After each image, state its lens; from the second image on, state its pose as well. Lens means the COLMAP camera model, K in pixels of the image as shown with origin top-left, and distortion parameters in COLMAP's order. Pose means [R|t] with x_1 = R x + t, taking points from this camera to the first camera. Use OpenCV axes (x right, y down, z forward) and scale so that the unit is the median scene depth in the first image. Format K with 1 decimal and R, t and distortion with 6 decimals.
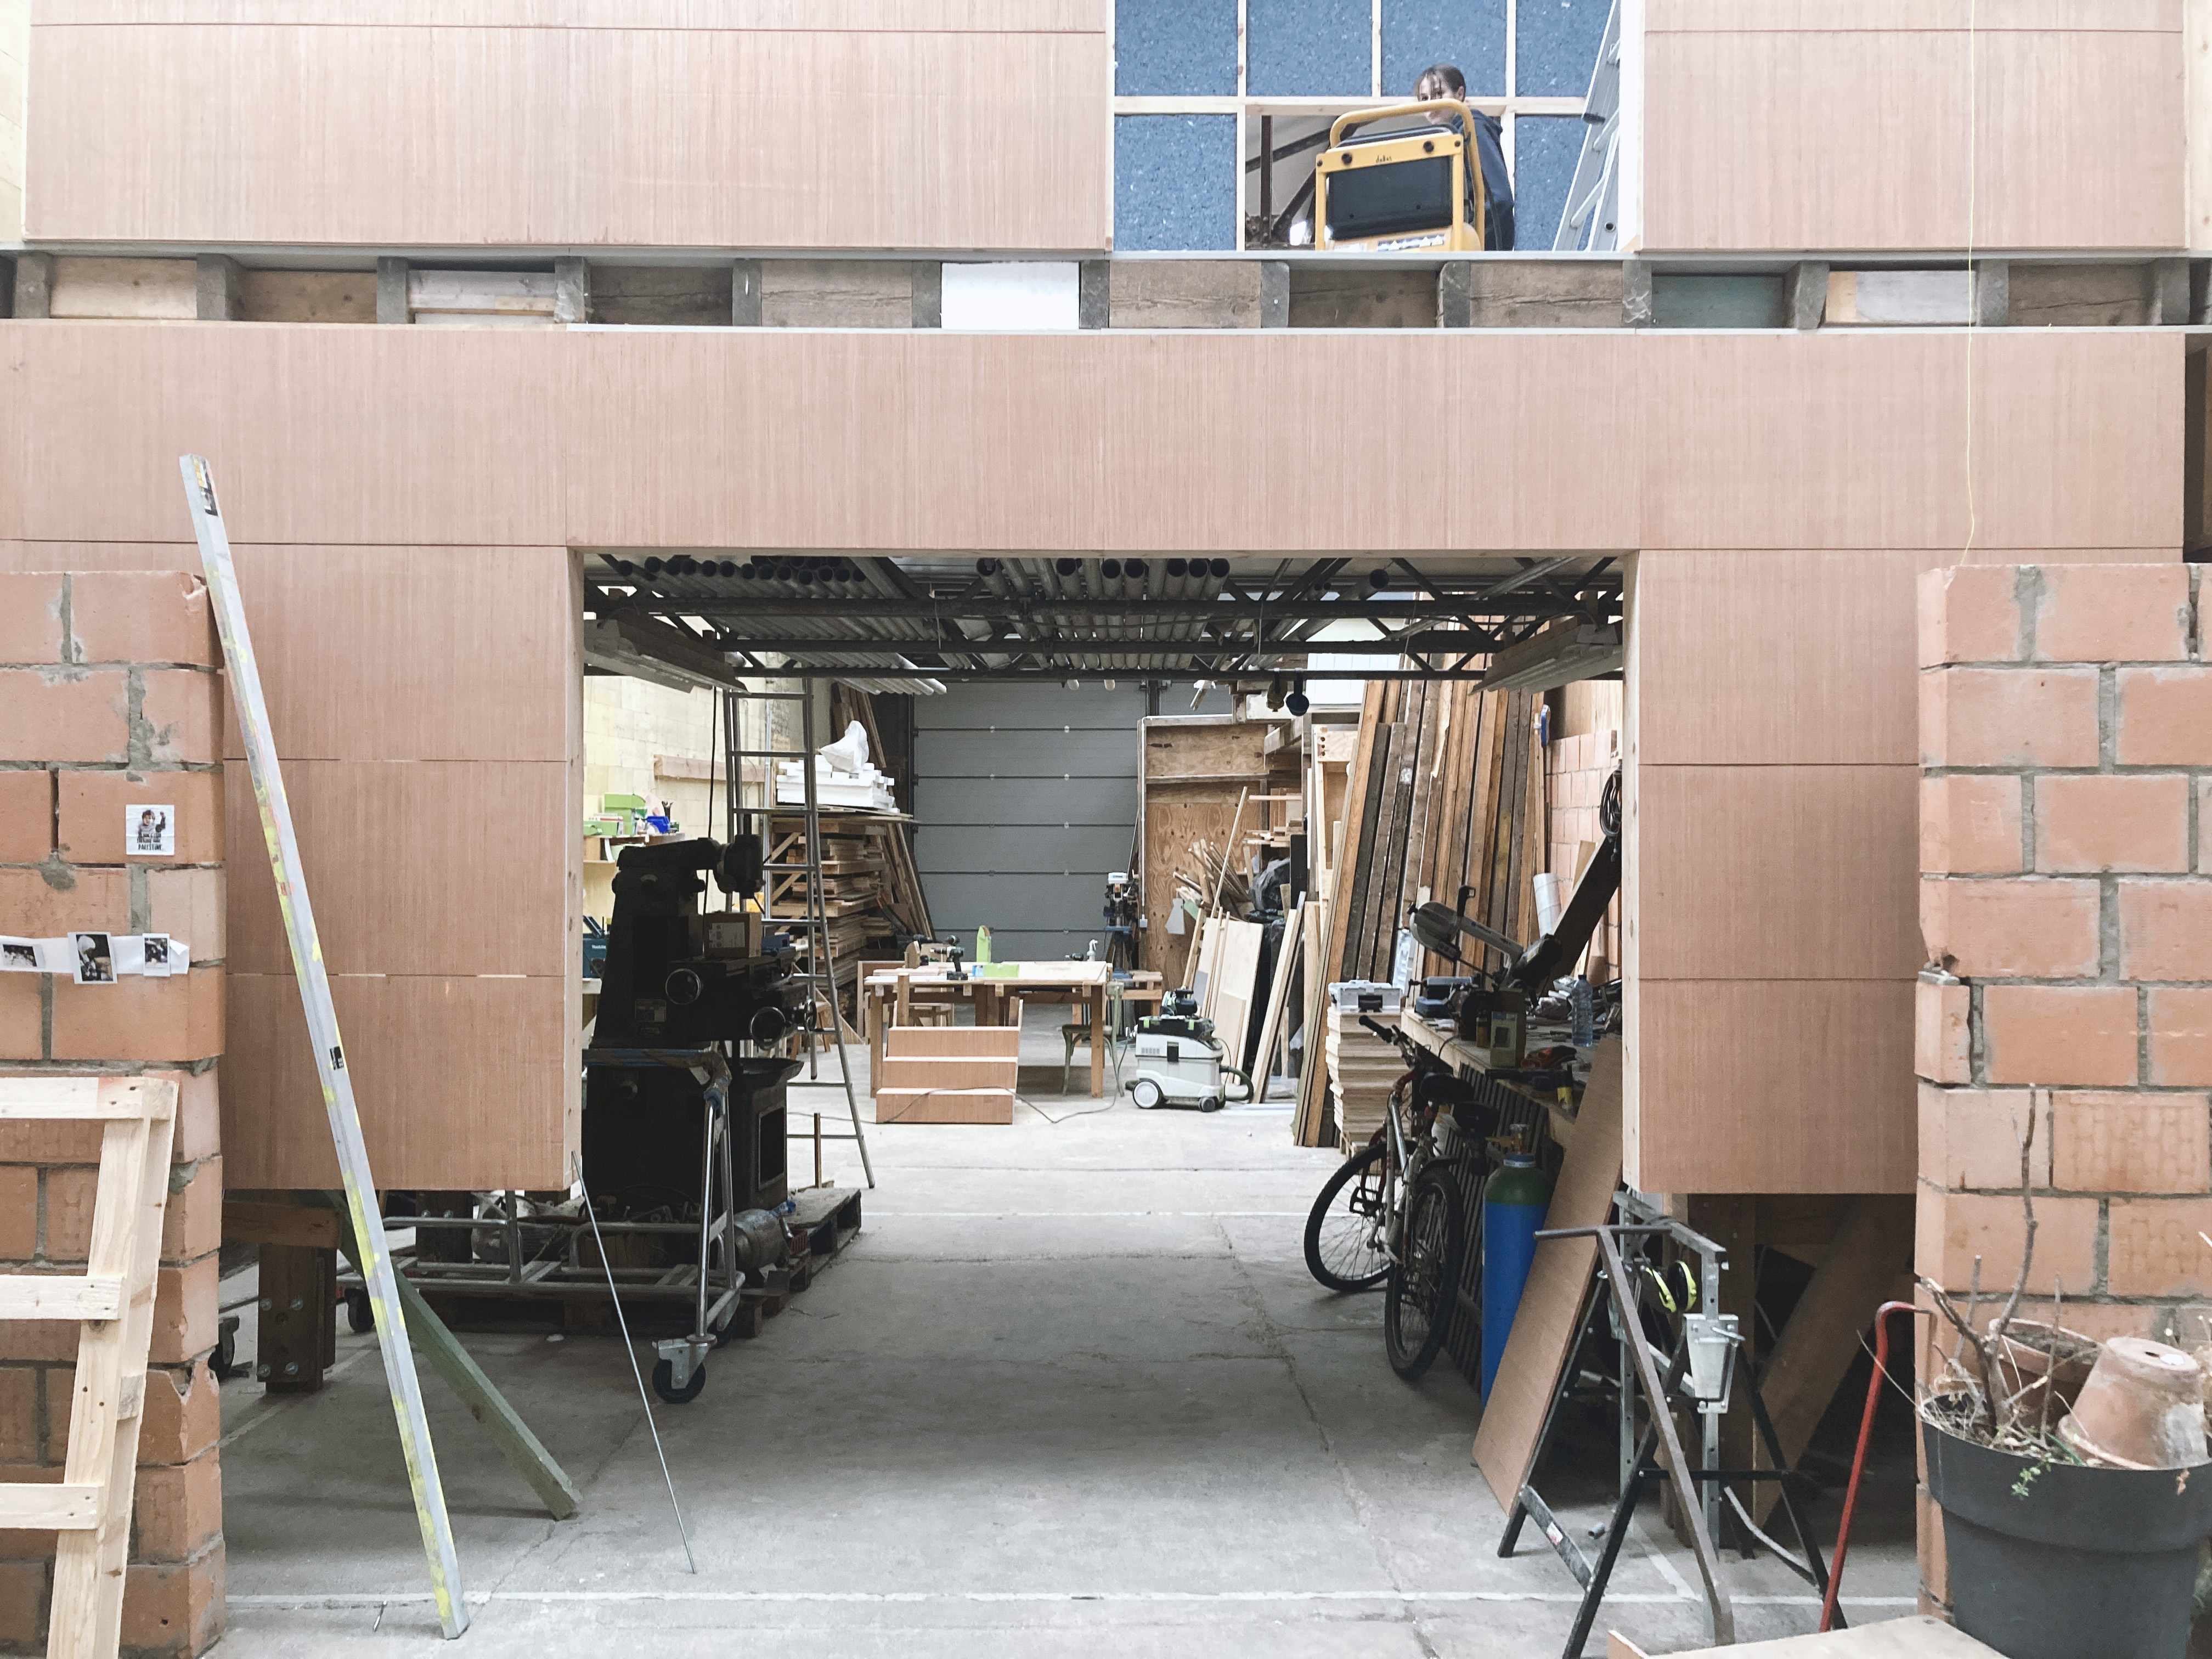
lens RADIAL K [[1774.0, 0, 1106.0], [0, 1774.0, 829.5], [0, 0, 1]] dist [0.006544, 0.099078]
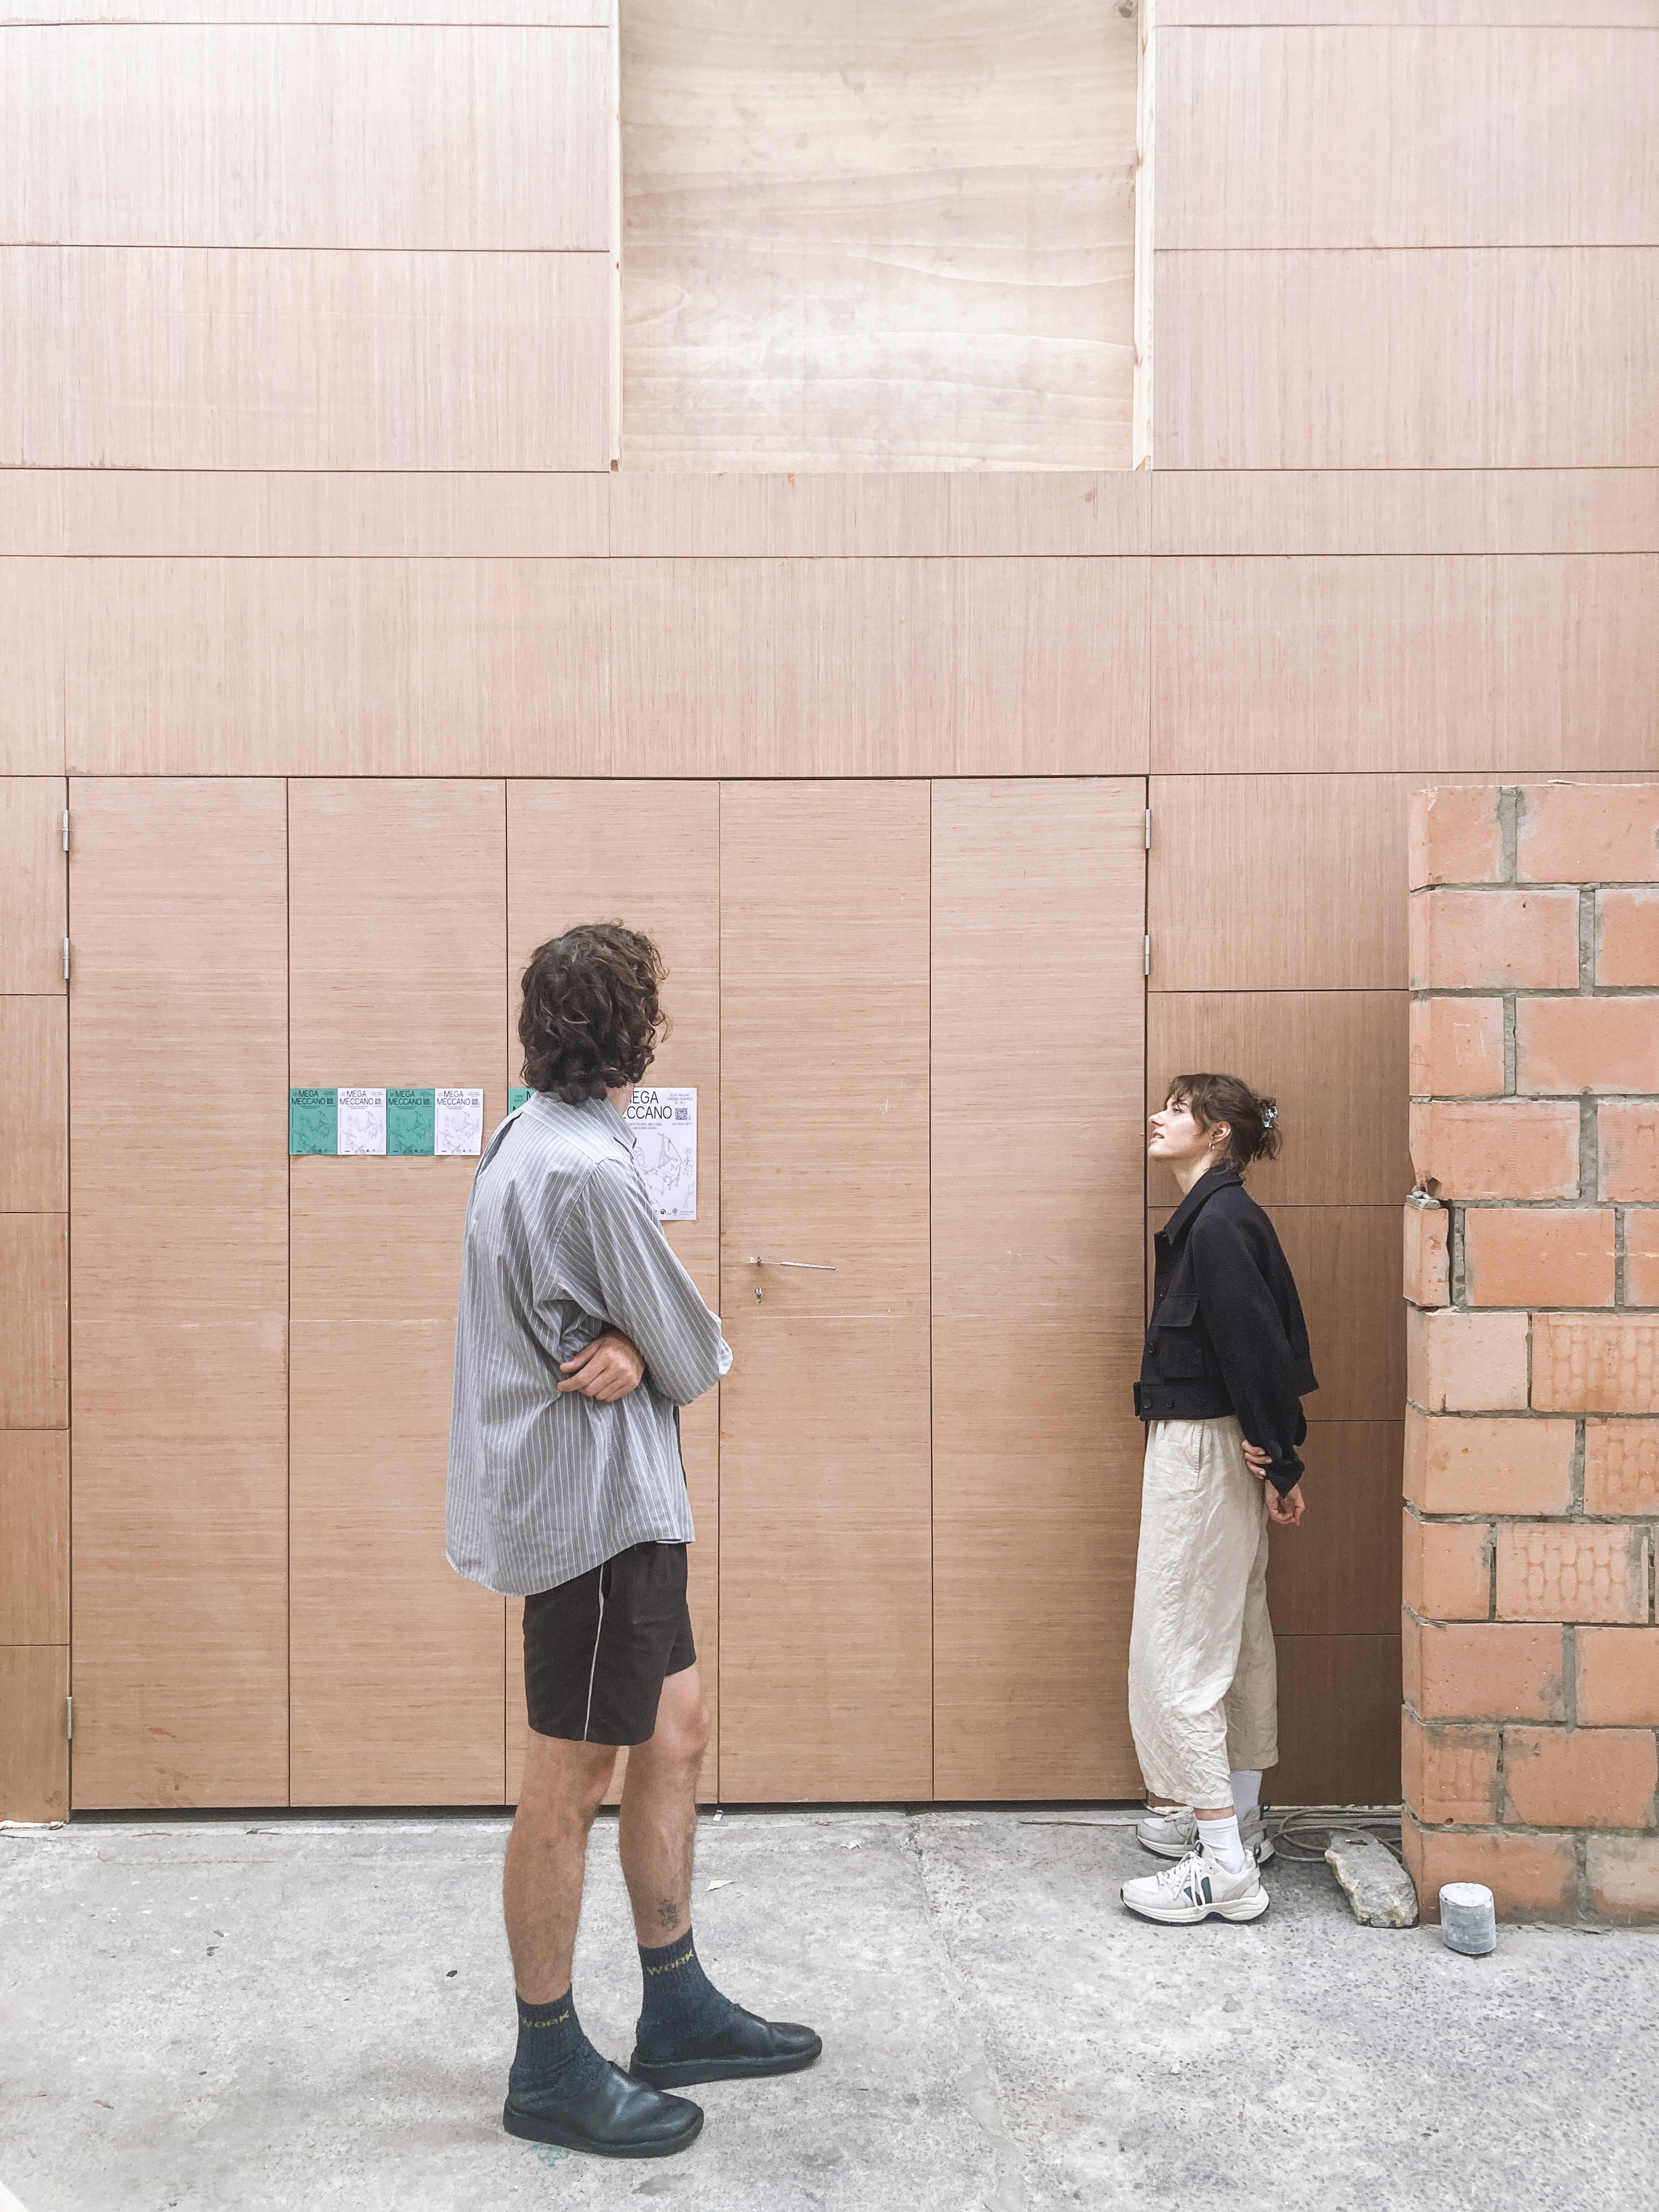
lens RADIAL K [[1774.0, 0, 829.5], [0, 1774.0, 1106.0], [0, 0, 1]] dist [0.006544, 0.099078]
pose [[0.999980, -0.005988, -0.001857, 0.137688], [0.006013, 0.999885, 0.013933, 0.014079], [0.001773, -0.013944, 0.999901, 0.007575]]
